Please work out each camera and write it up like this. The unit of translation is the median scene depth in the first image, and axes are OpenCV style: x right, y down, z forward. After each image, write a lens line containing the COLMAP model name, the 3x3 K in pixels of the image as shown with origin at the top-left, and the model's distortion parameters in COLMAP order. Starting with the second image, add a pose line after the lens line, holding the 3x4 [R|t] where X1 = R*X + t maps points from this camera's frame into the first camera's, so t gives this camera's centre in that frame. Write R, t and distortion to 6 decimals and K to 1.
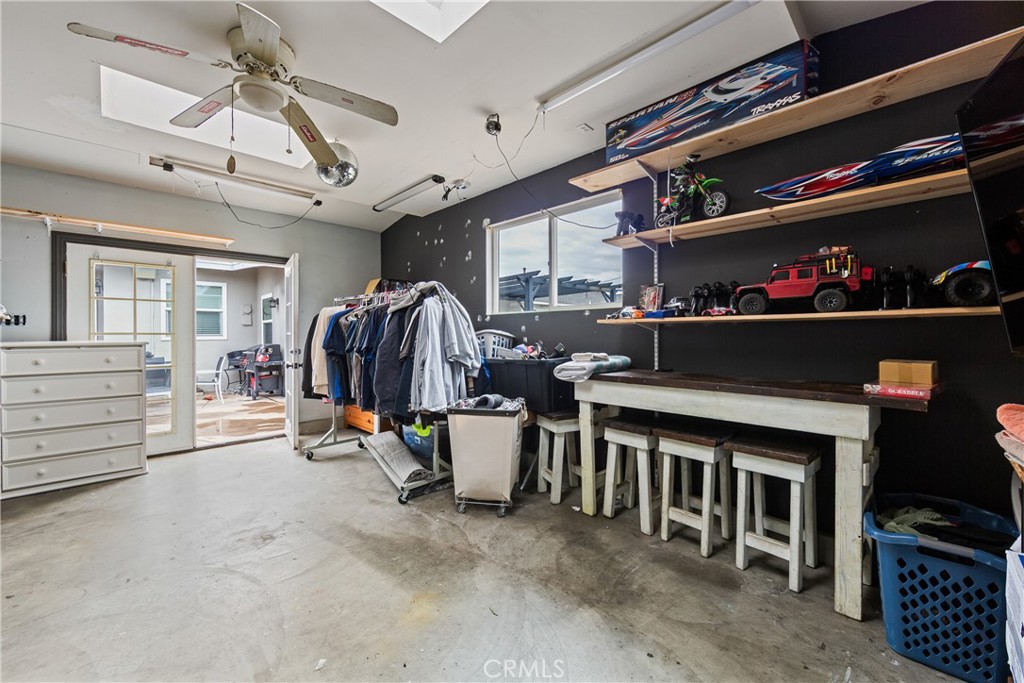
lens RADIAL K [[406.3, 0, 515.0], [0, 406.3, 334.8], [0, 0, 1]] dist [-0.001933, 0.000042]
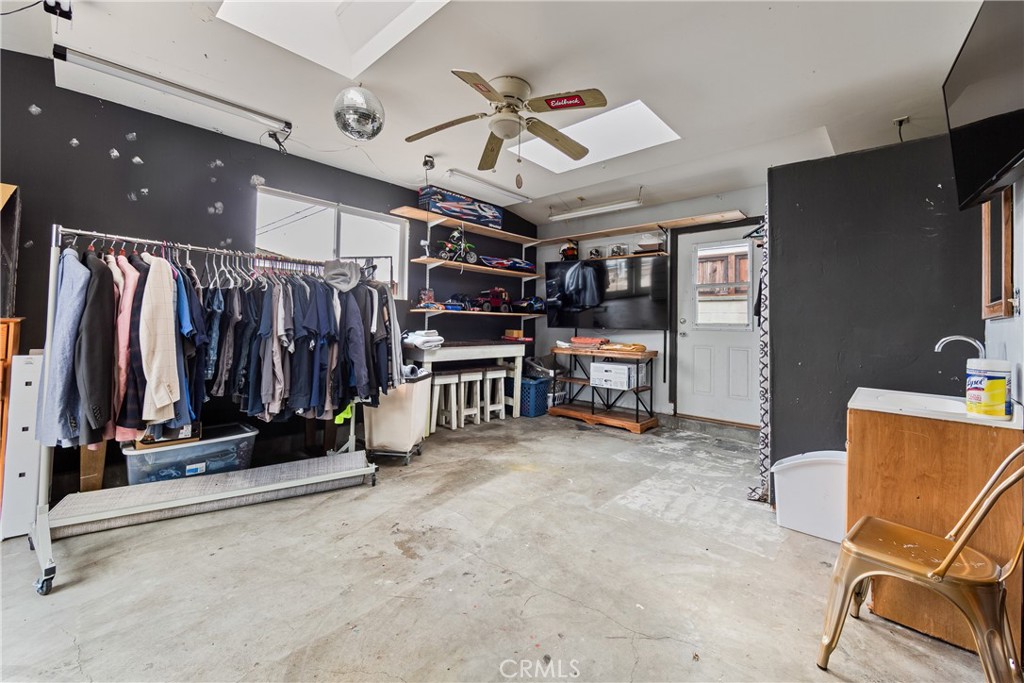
lens RADIAL K [[407.7, 0, 509.0], [0, 407.7, 314.5], [0, 0, 1]] dist [0.000449, 0.000076]
pose [[-0.034044, 0.023578, 0.999142, -1.559748], [-0.021039, 0.999483, -0.024303, 0.016375], [-0.999199, -0.021848, -0.033530, 0.854849]]
